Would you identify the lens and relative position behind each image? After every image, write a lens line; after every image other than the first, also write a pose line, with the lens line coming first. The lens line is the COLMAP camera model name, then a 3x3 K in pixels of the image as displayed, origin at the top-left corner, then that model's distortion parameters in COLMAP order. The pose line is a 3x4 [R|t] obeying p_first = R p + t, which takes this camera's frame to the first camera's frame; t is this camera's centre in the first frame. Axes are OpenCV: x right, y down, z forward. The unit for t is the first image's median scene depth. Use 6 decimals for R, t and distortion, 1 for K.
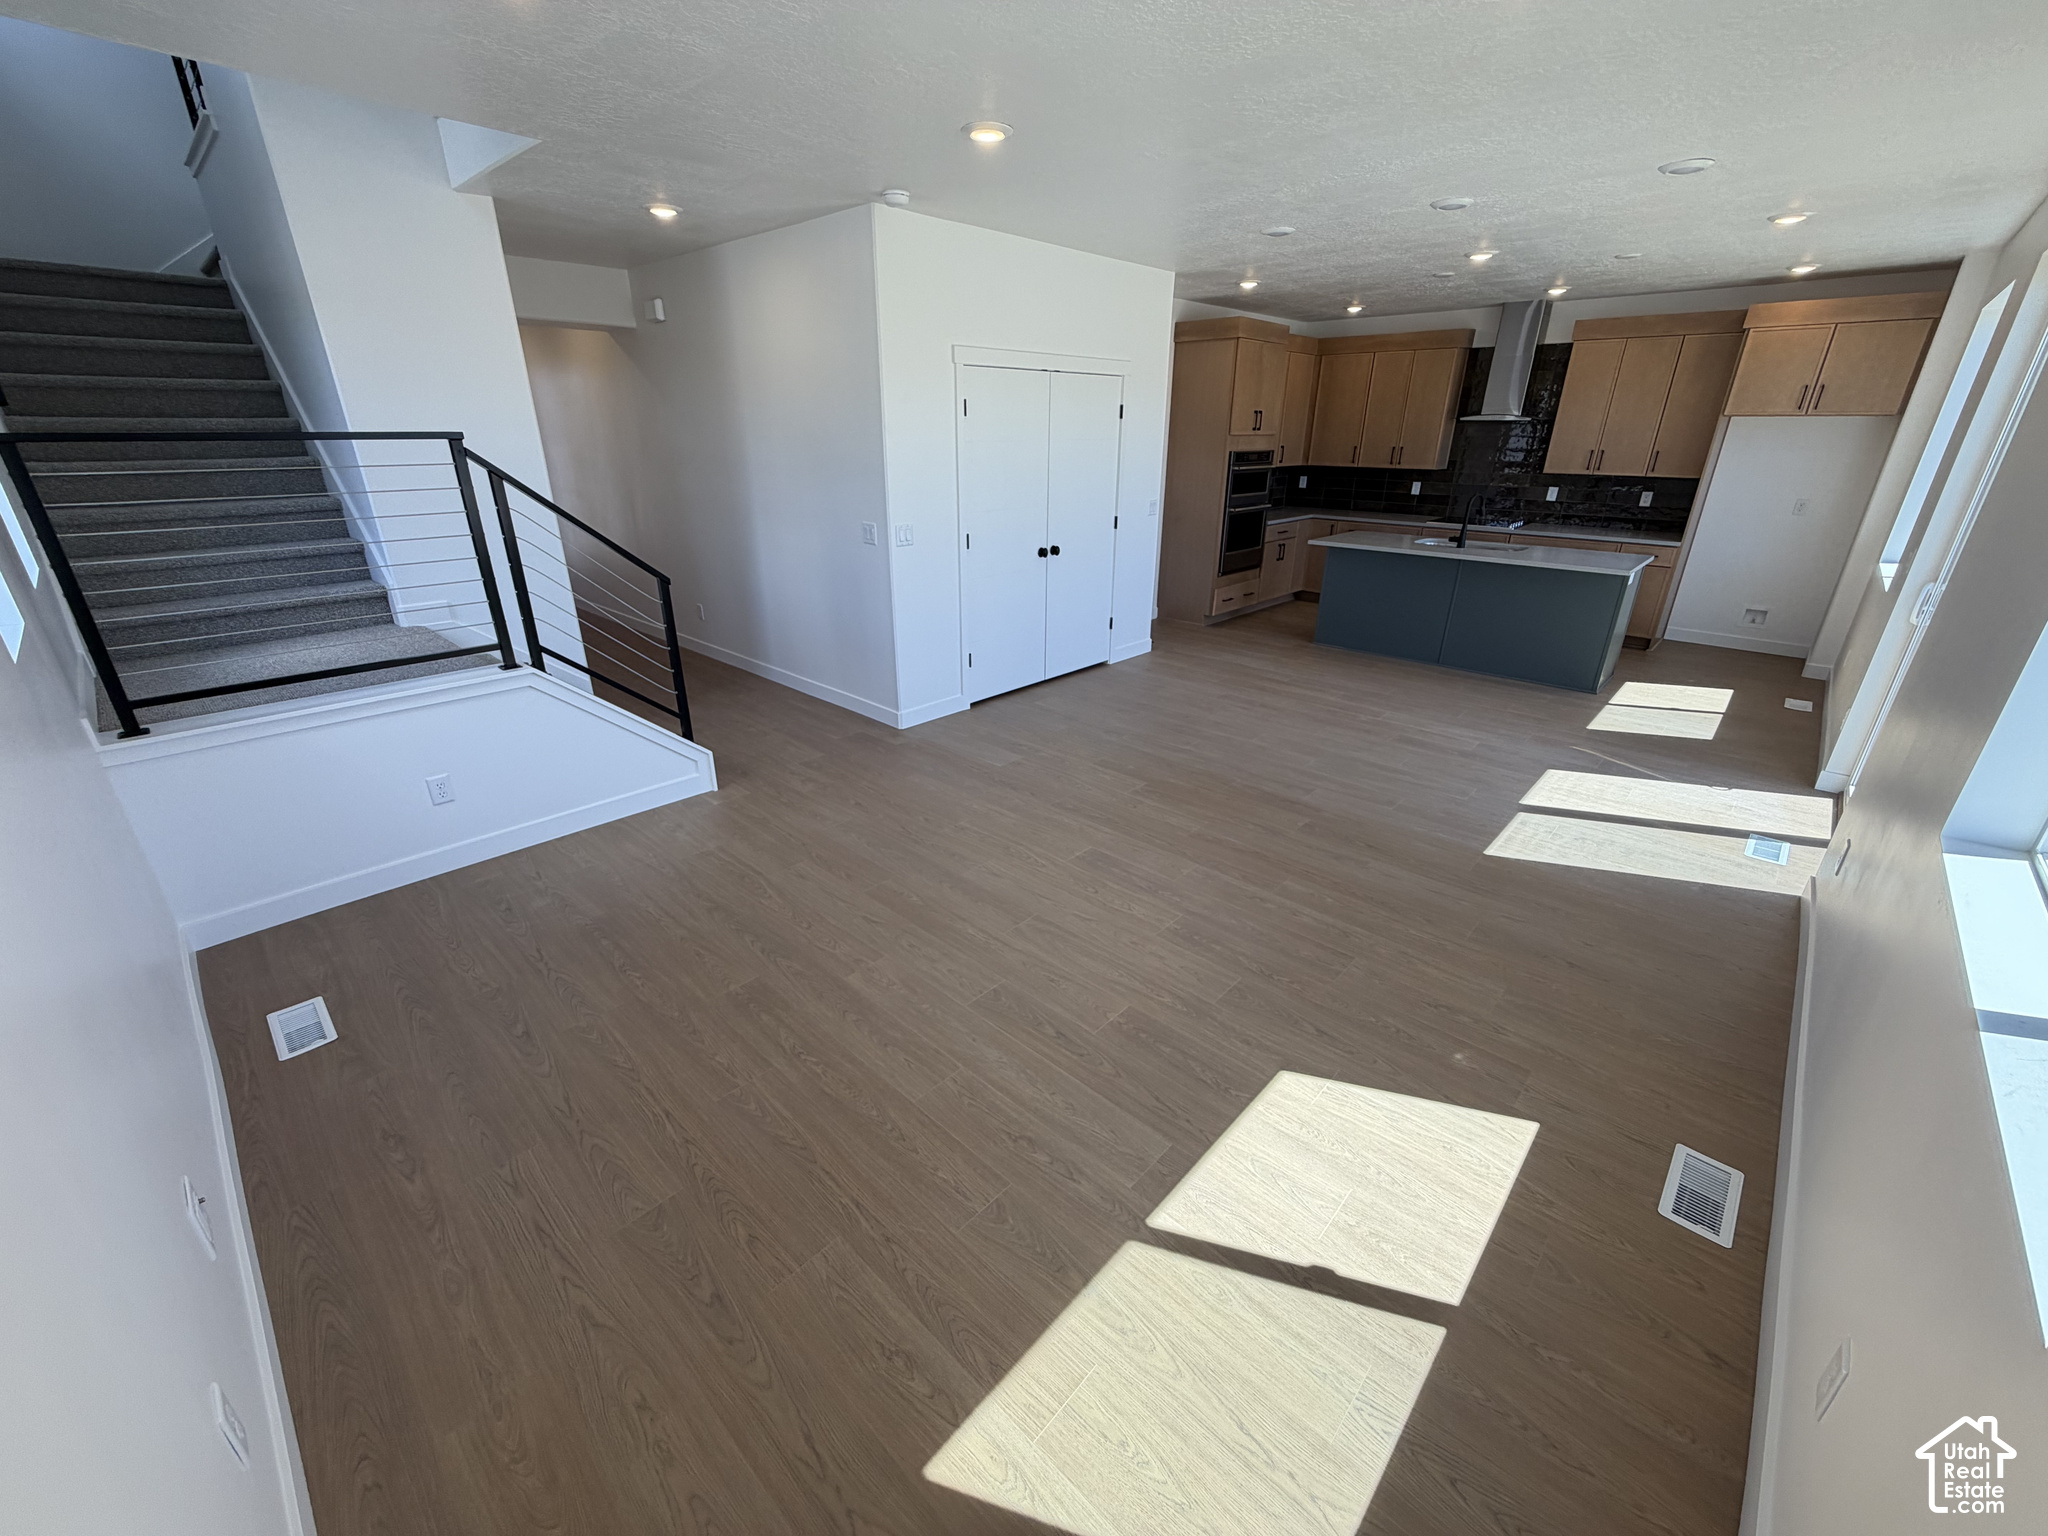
lens RADIAL K [[817.8, 0, 1019.4], [0, 817.8, 768.0], [0, 0, 1]] dist [-0.002356, 0.000218]
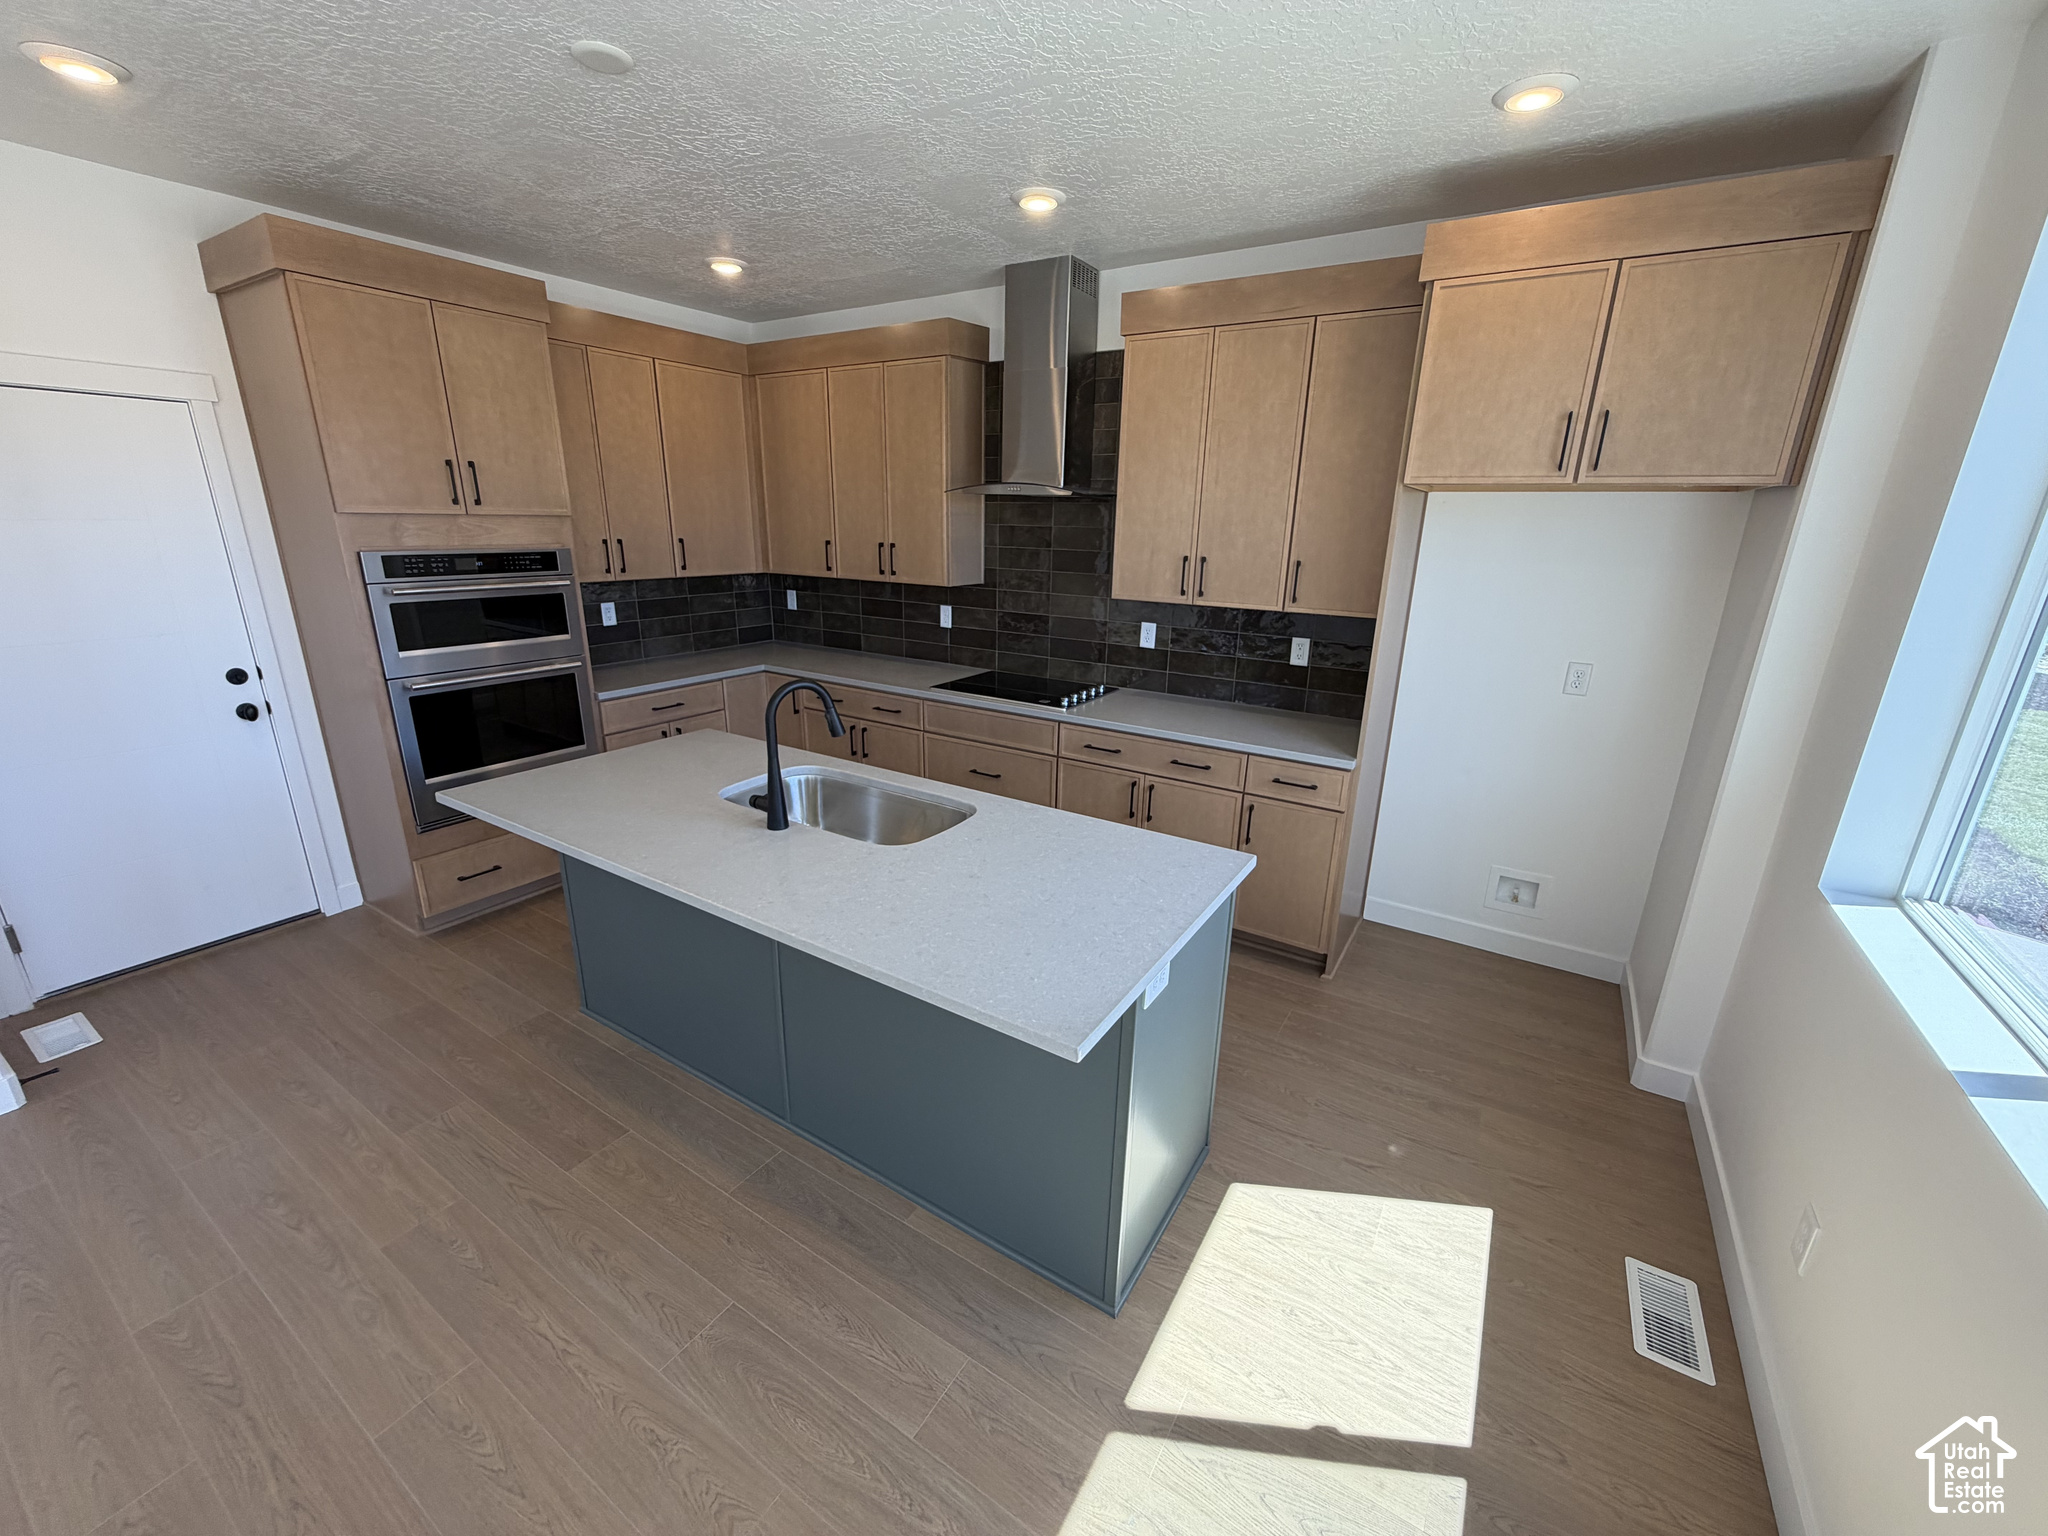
lens RADIAL K [[817.8, 0, 1019.6], [0, 817.8, 764.7], [0, 0, 1]] dist [-0.002356, 0.000218]
pose [[0.981981, -0.038399, 0.185036, 0.494947], [0.056544, 0.993984, -0.093805, -0.219457], [-0.180321, 0.102578, 0.978245, 0.539426]]
